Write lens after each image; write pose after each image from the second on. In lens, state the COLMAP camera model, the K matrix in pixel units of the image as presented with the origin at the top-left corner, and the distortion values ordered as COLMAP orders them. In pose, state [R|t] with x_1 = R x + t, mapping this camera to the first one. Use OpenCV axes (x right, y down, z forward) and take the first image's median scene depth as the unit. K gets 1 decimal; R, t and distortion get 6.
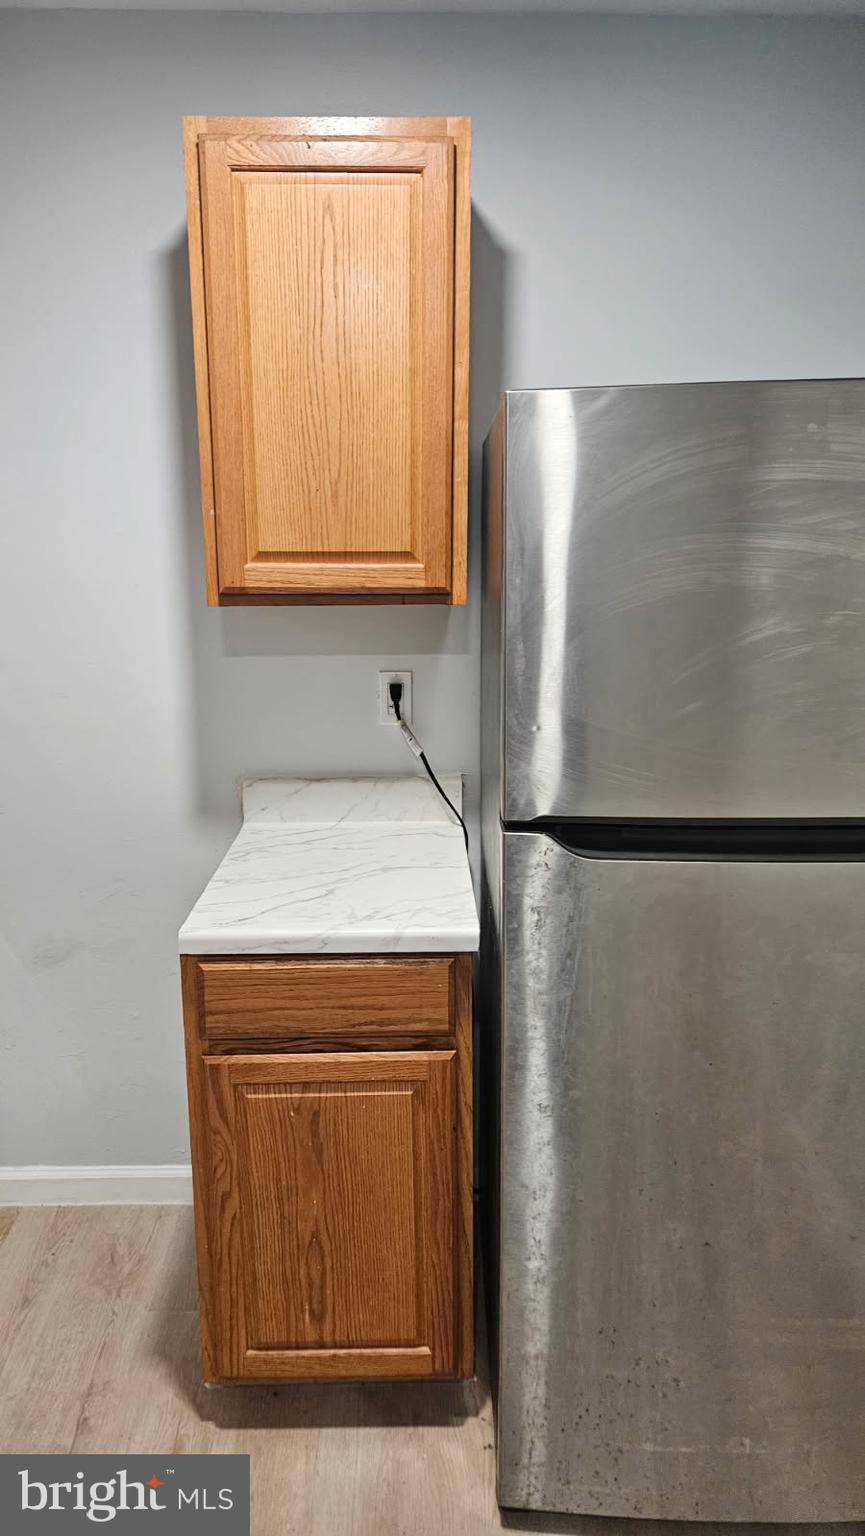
lens RADIAL K [[1031.2, 0, 434.5], [0, 1031.2, 769.6], [0, 0, 1]] dist [0.065925, -0.024999]
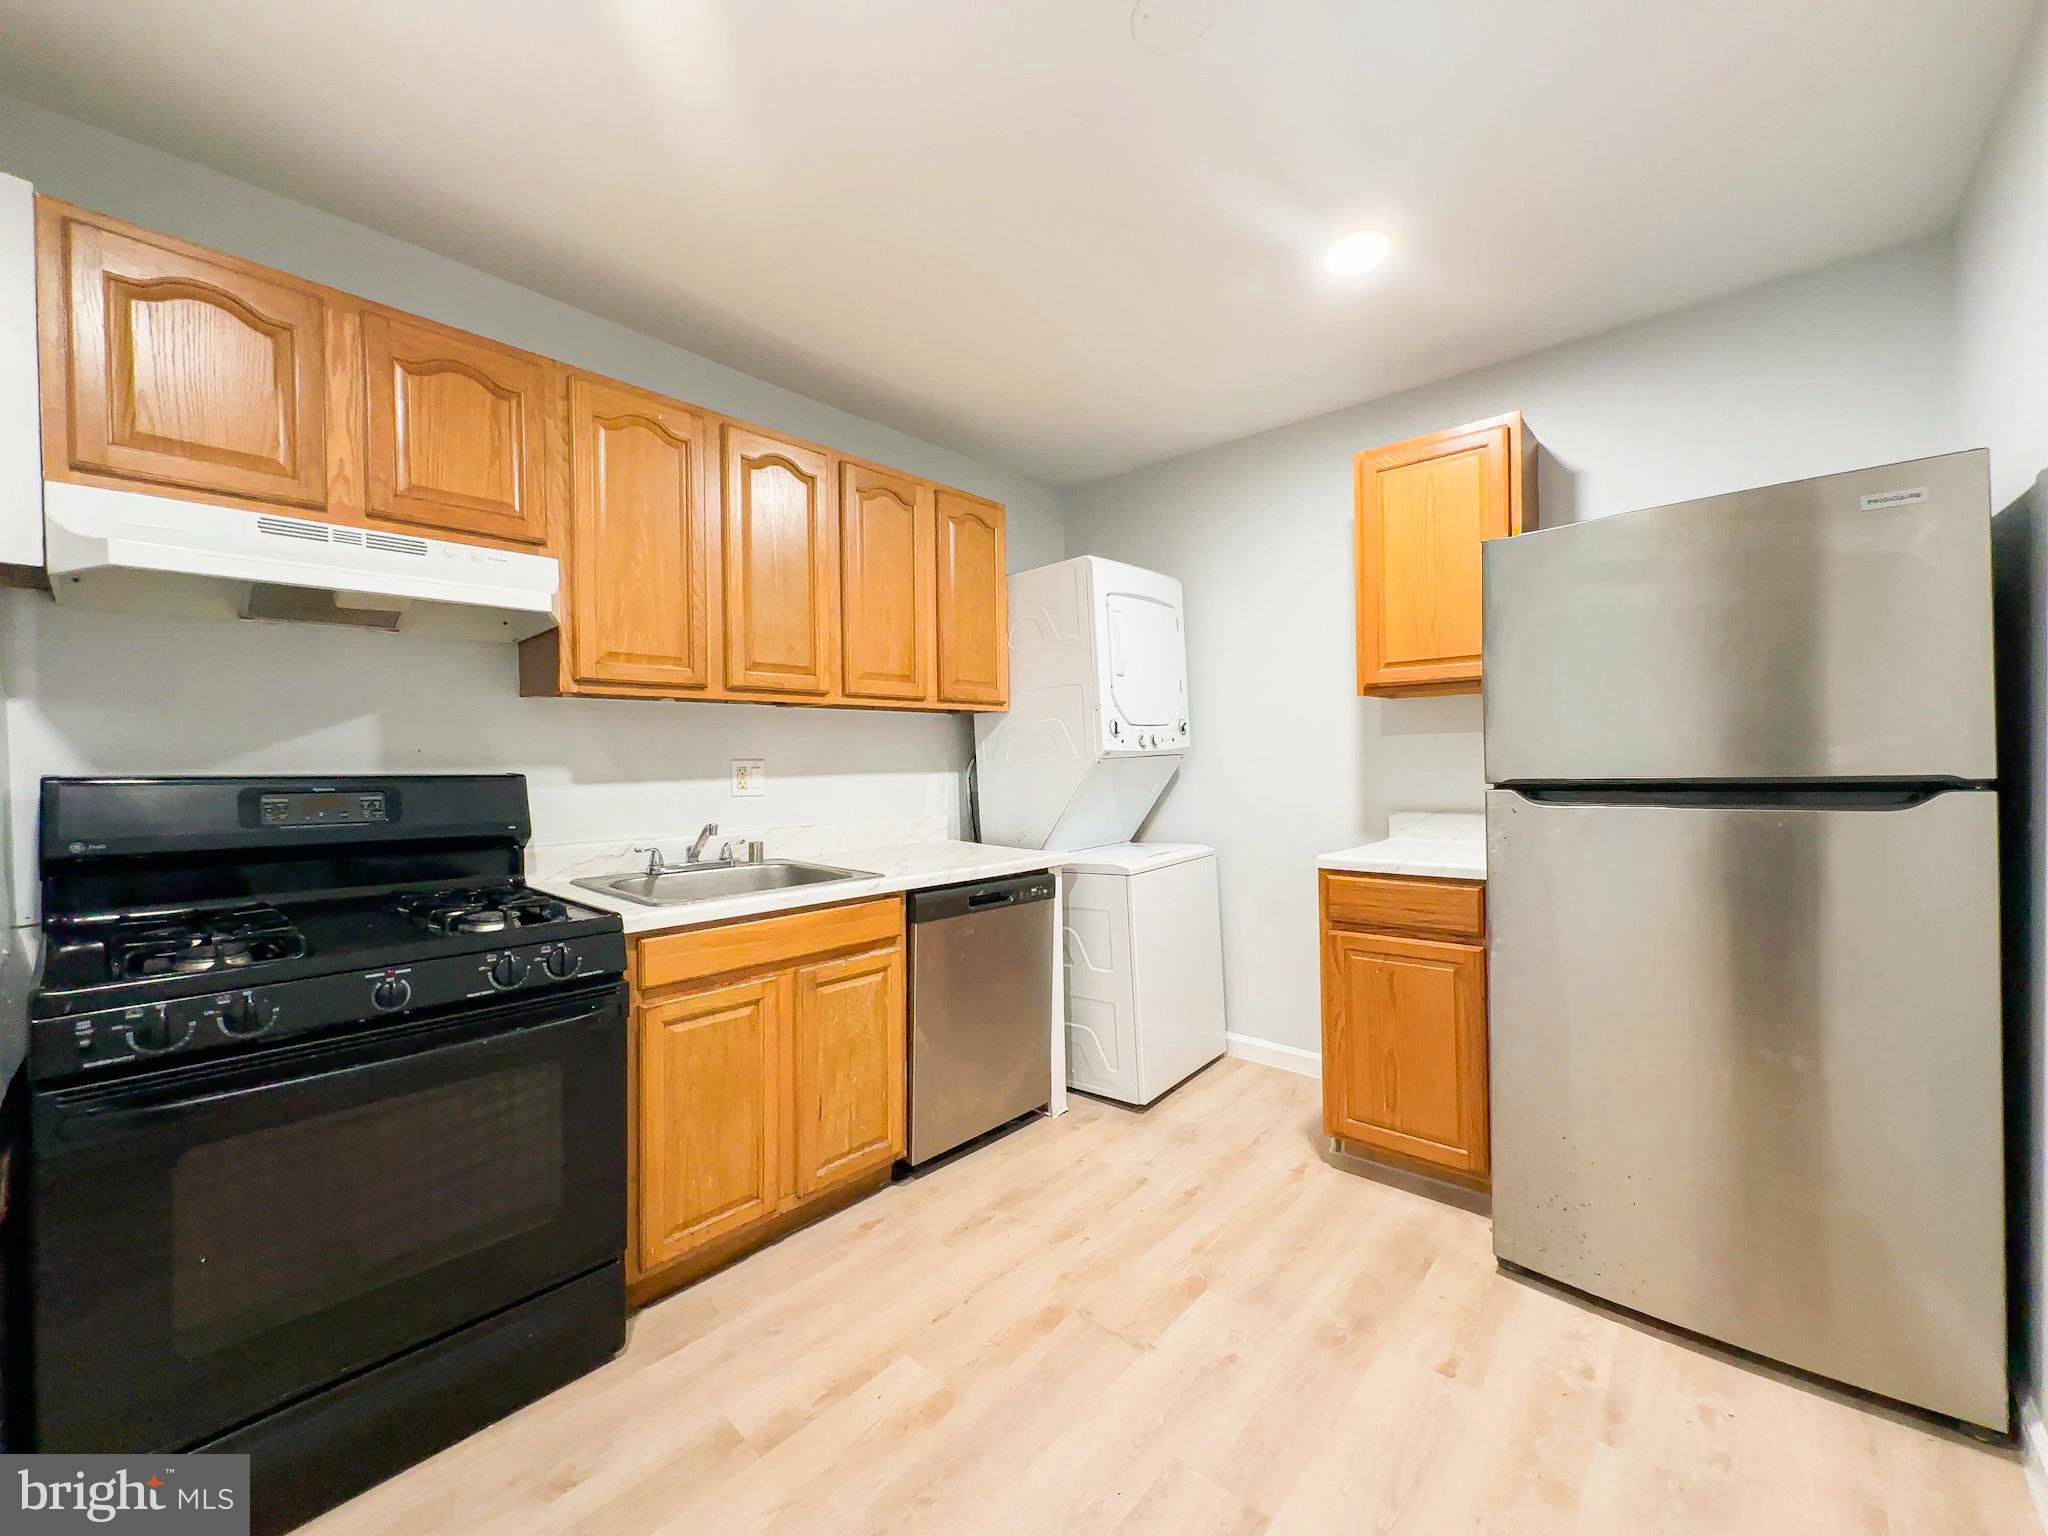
lens RADIAL K [[815.4, 0, 1020.9], [0, 815.4, 767.2], [0, 0, 1]] dist [0.000767, 0.002058]
pose [[0.731397, 0.002544, -0.681947, 0.349812], [-0.128408, 0.982620, -0.134053, 0.254663], [0.669753, 0.185613, 0.719012, -0.426944]]
